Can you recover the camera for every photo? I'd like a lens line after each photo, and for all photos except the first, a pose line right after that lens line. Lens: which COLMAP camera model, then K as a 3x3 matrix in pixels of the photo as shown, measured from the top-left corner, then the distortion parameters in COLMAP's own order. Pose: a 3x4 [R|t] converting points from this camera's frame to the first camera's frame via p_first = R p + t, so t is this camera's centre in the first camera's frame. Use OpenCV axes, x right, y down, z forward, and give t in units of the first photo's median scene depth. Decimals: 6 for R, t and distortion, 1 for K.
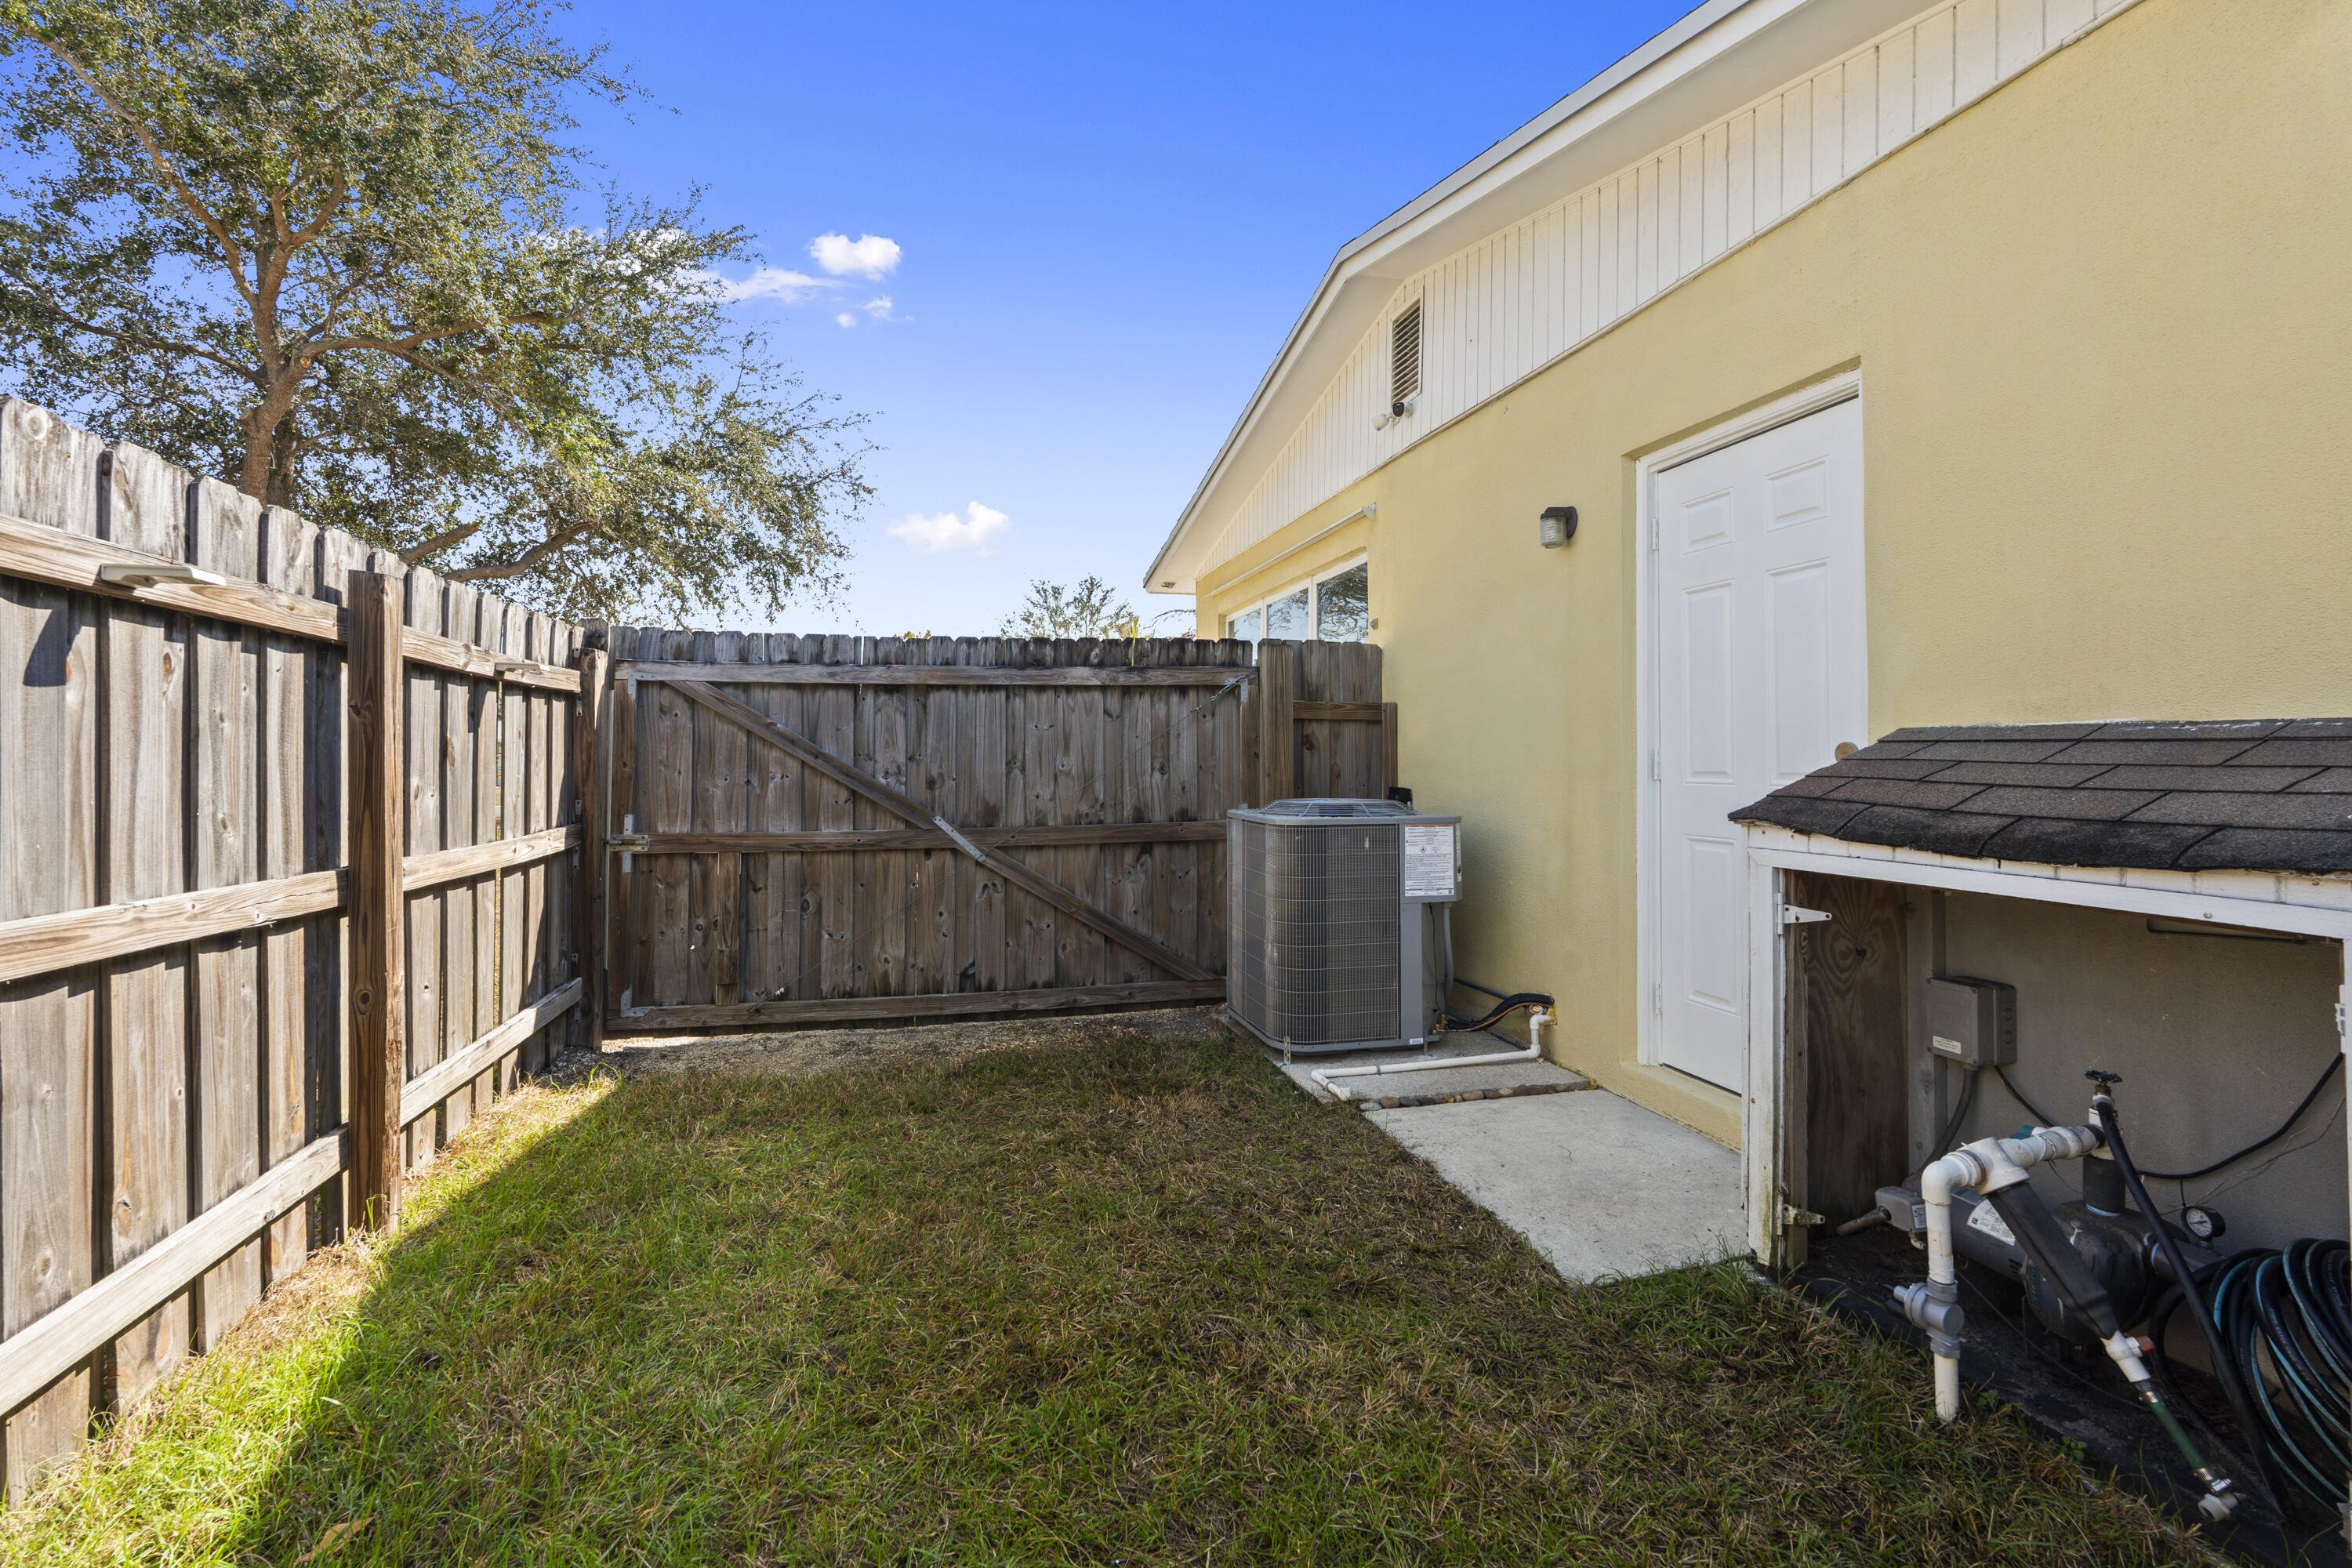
lens RADIAL K [[1032.5, 0, 1126.0], [0, 1032.5, 792.8], [0, 0, 1]] dist [-0.005034, 0.000375]
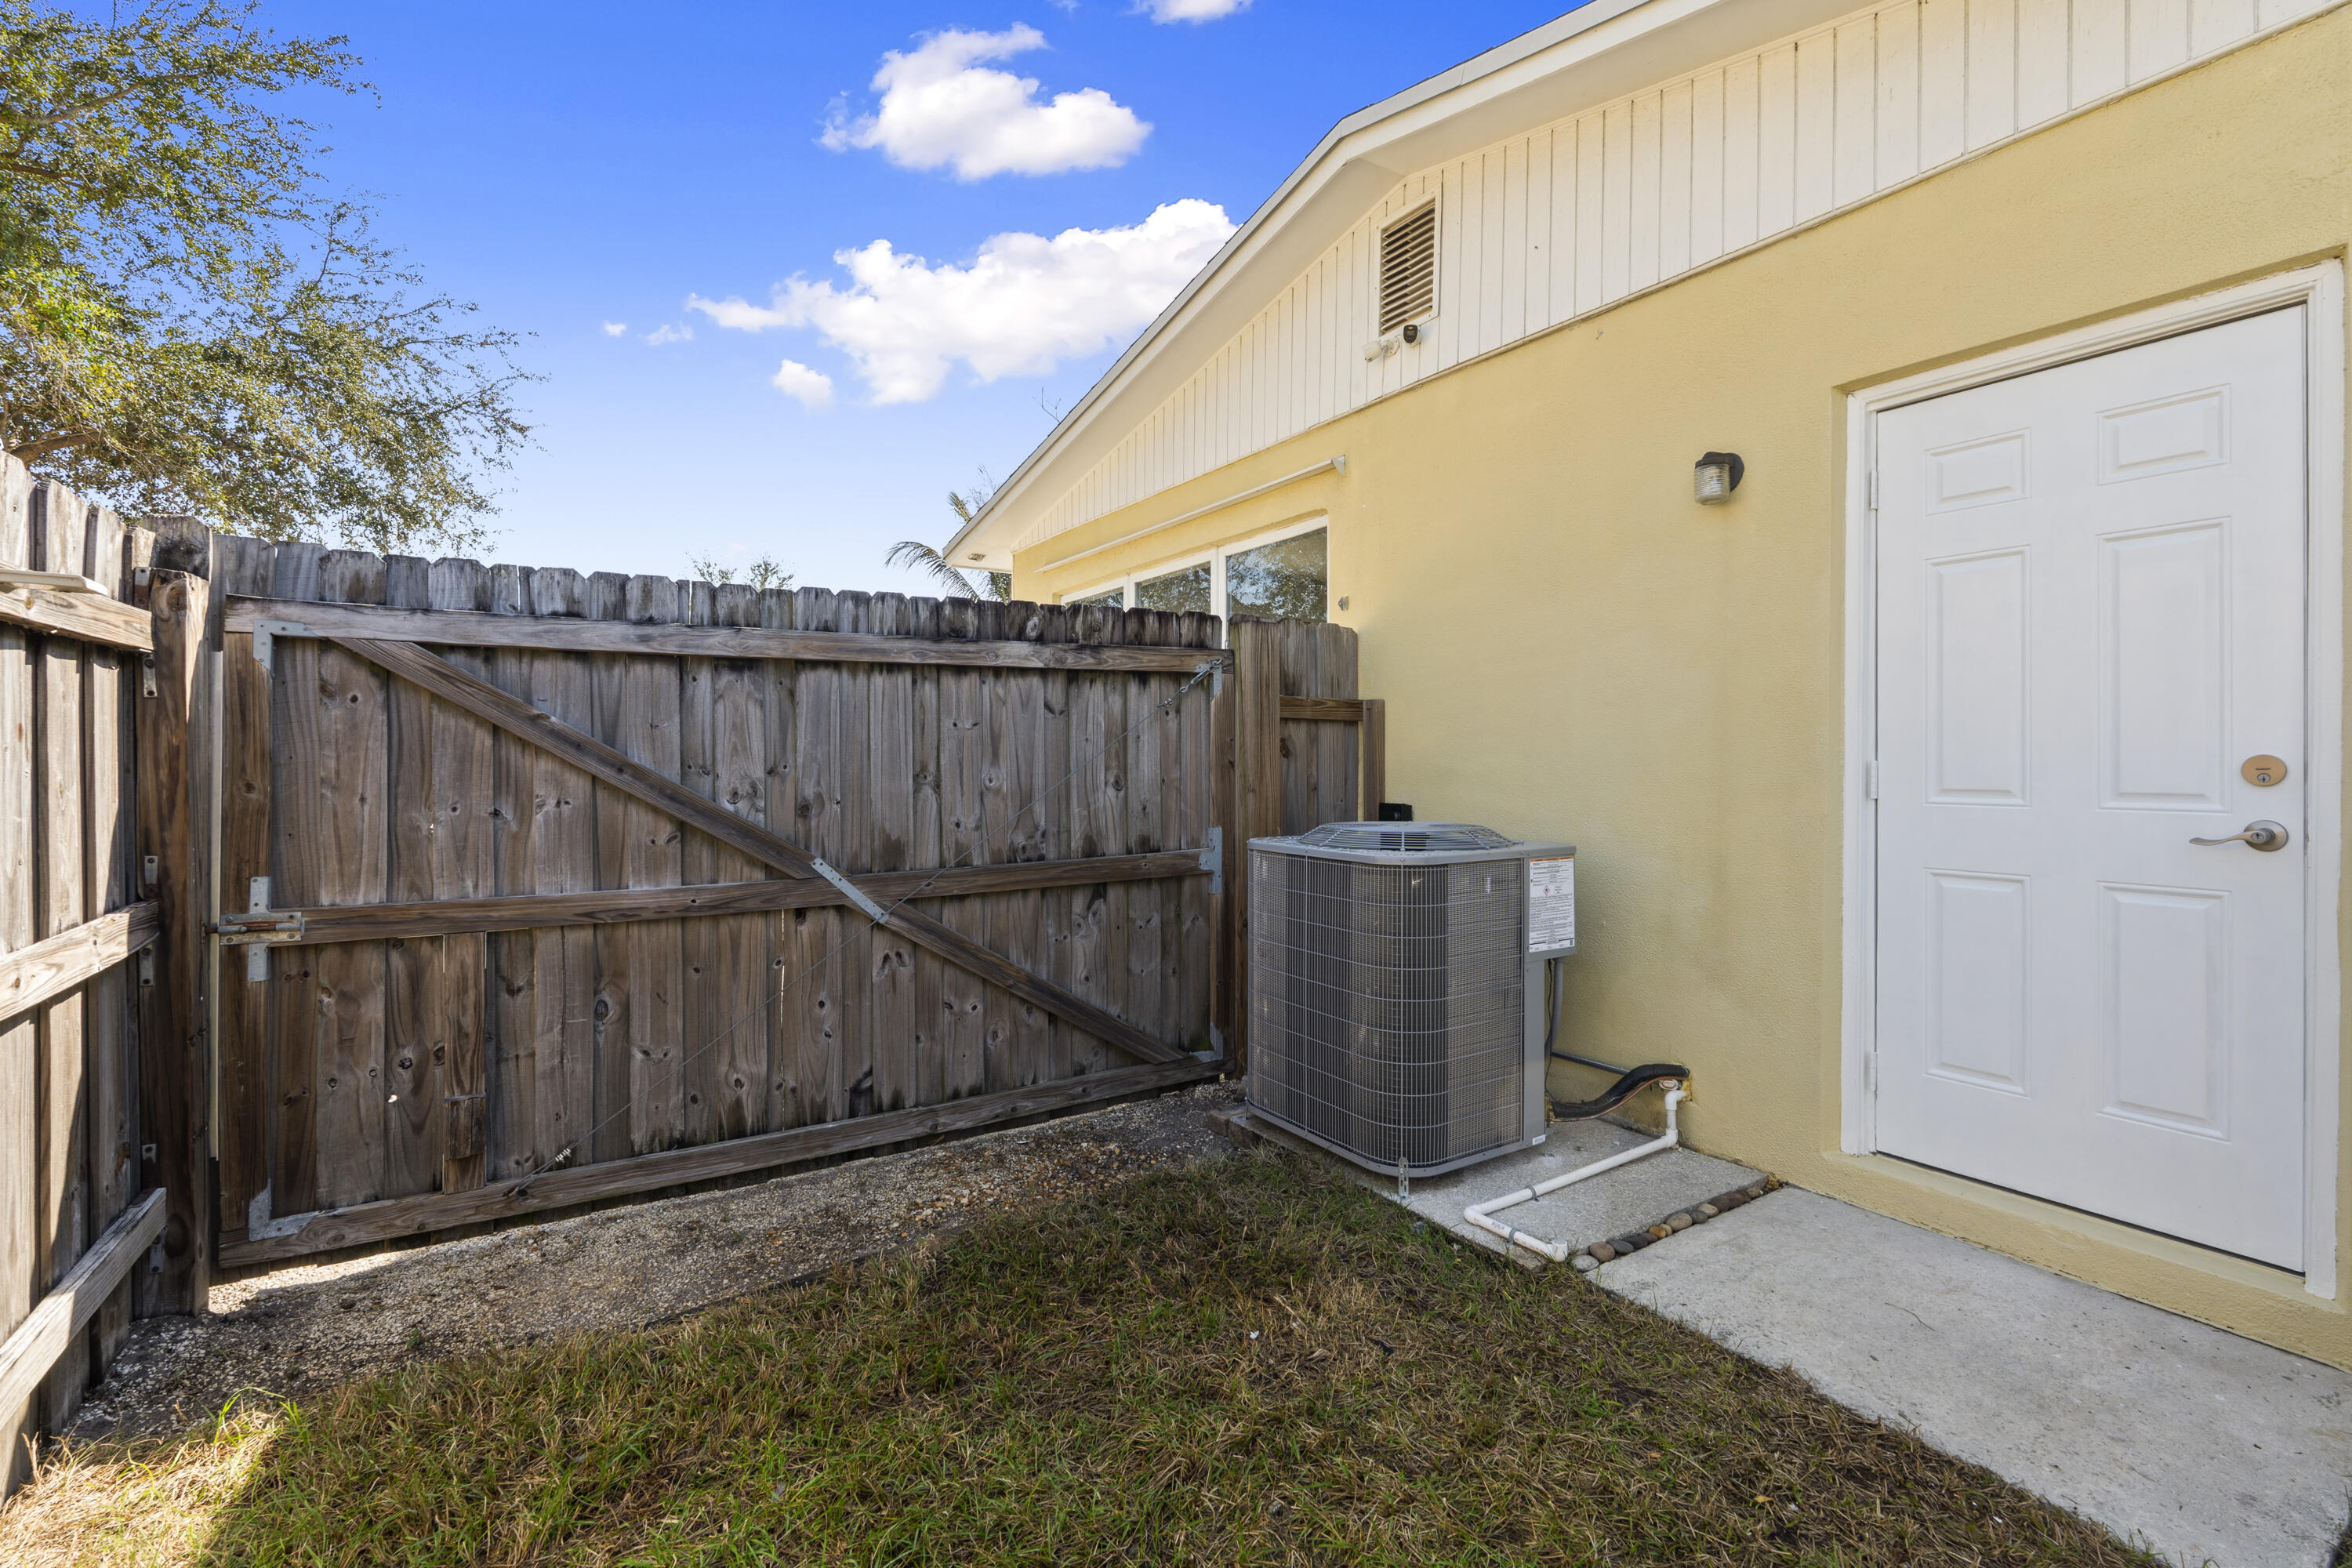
lens RADIAL K [[1032.5, 0, 1136.0], [0, 1032.5, 799.5], [0, 0, 1]] dist [-0.005034, 0.000375]
pose [[0.946869, -0.013972, 0.321315, -0.200448], [0.012118, 0.999896, 0.007771, -0.017833], [-0.321390, -0.003465, 0.946941, 0.305309]]
